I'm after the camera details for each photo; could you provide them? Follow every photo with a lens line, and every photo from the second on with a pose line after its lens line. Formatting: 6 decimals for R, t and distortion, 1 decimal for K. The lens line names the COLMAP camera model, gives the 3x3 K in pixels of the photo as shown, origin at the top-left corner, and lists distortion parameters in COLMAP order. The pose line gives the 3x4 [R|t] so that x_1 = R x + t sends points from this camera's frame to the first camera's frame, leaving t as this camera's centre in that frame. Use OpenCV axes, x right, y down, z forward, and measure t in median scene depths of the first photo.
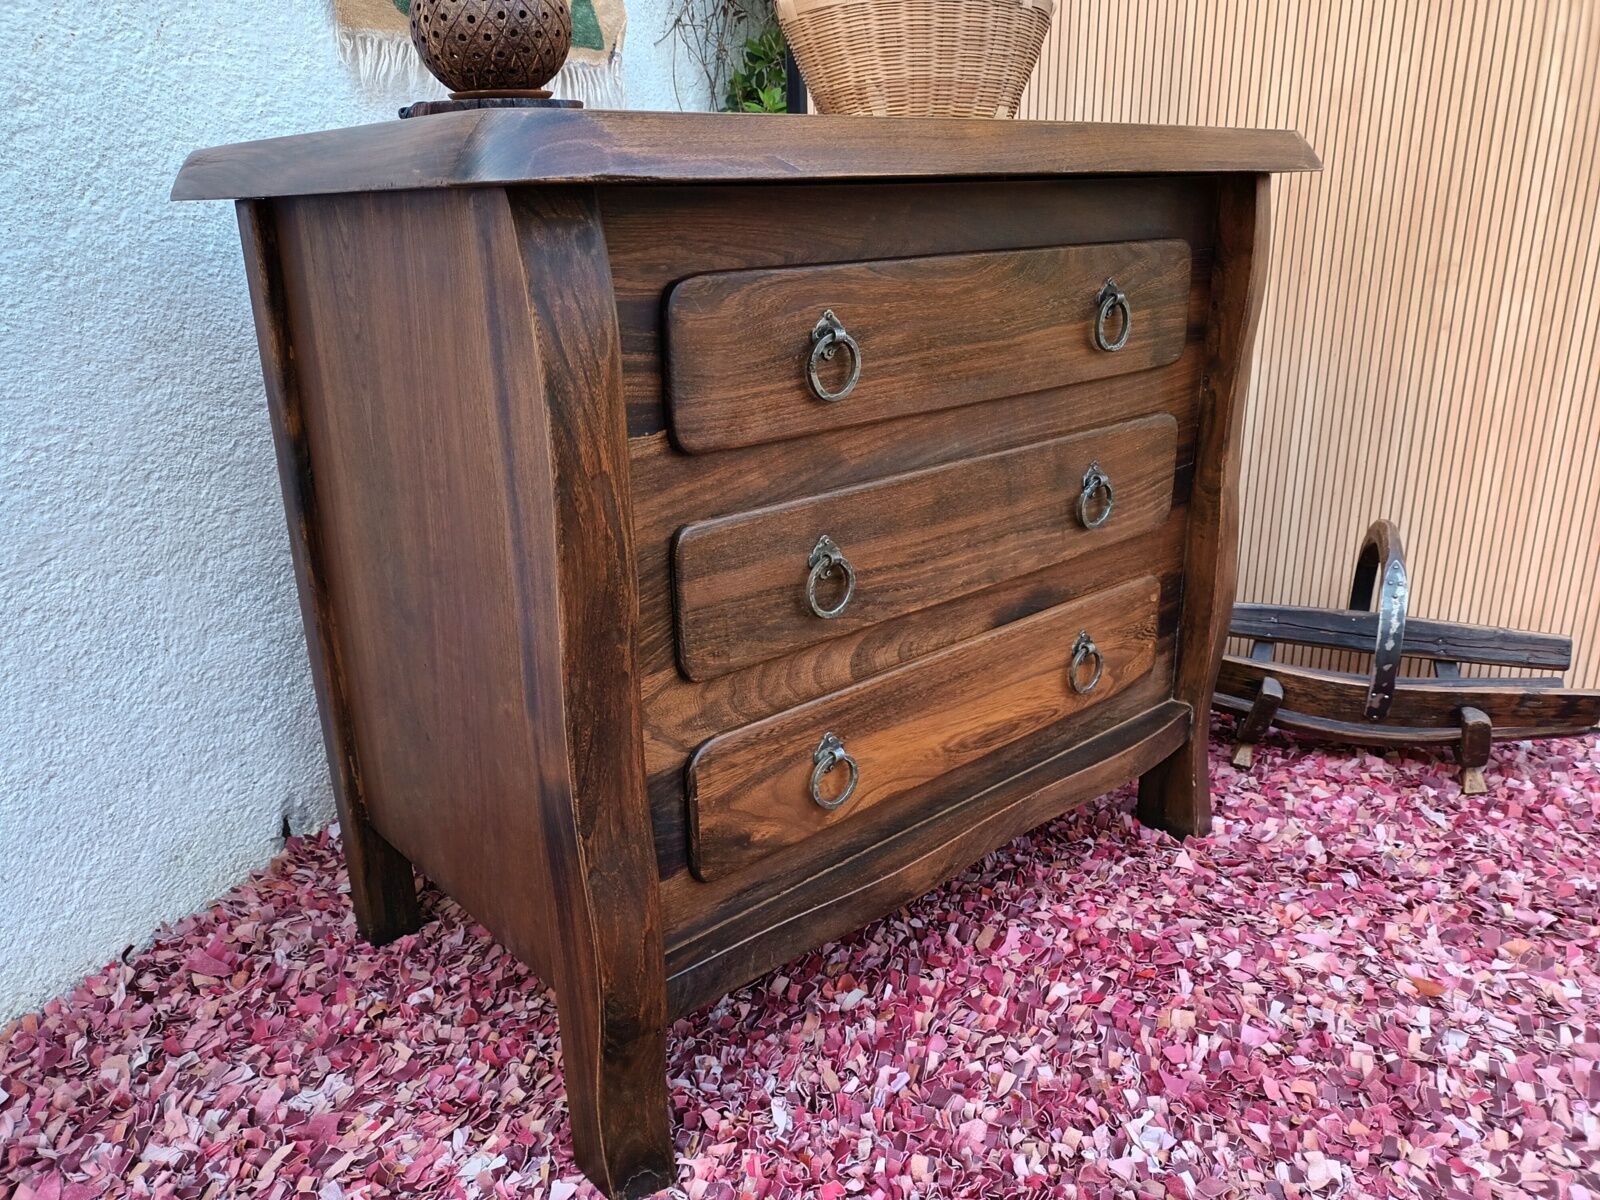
lens RADIAL K [[1188.1, 0, 785.9], [0, 1188.1, 606.4], [0, 0, 1]] dist [0.045640, -0.062001]
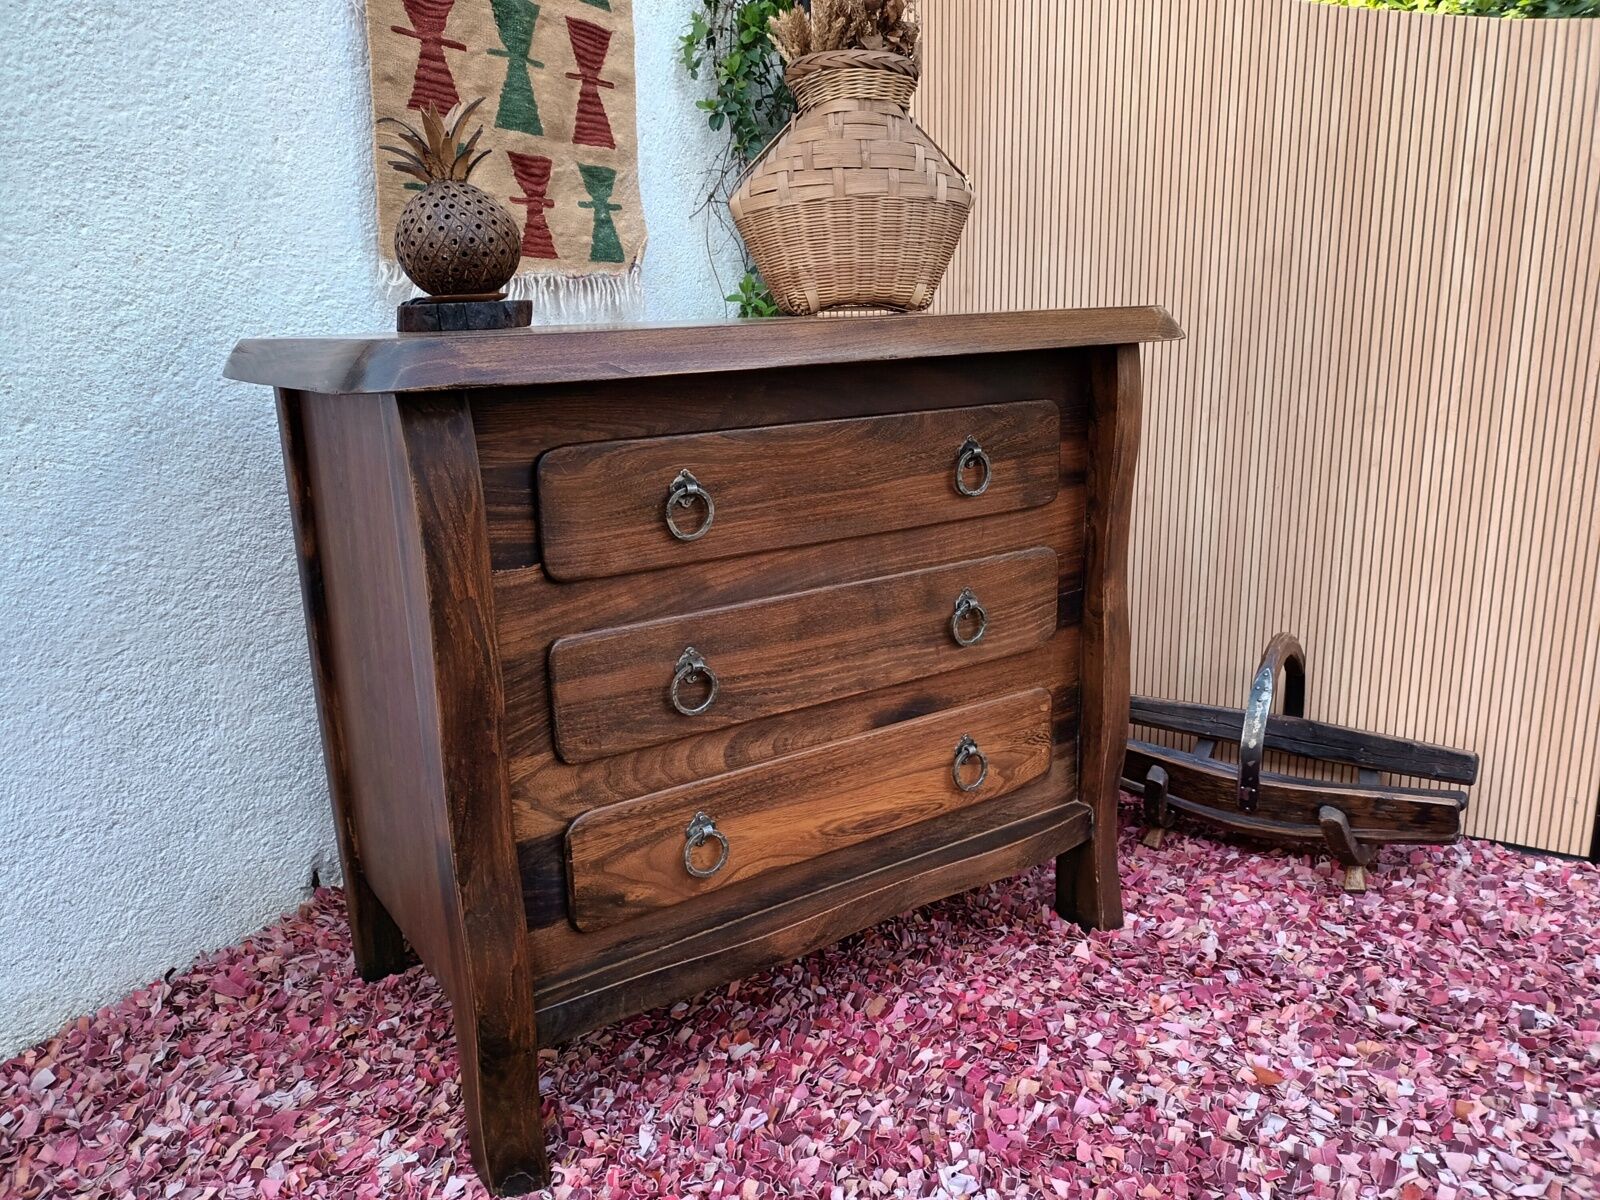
lens RADIAL K [[1188.1, 0, 785.7], [0, 1188.1, 605.4], [0, 0, 1]] dist [0.045640, -0.062001]
pose [[0.991416, 0.021314, -0.128998, 0.243641], [-0.031678, 0.996384, -0.078834, -0.008182], [0.126851, 0.082243, 0.988506, -0.170046]]
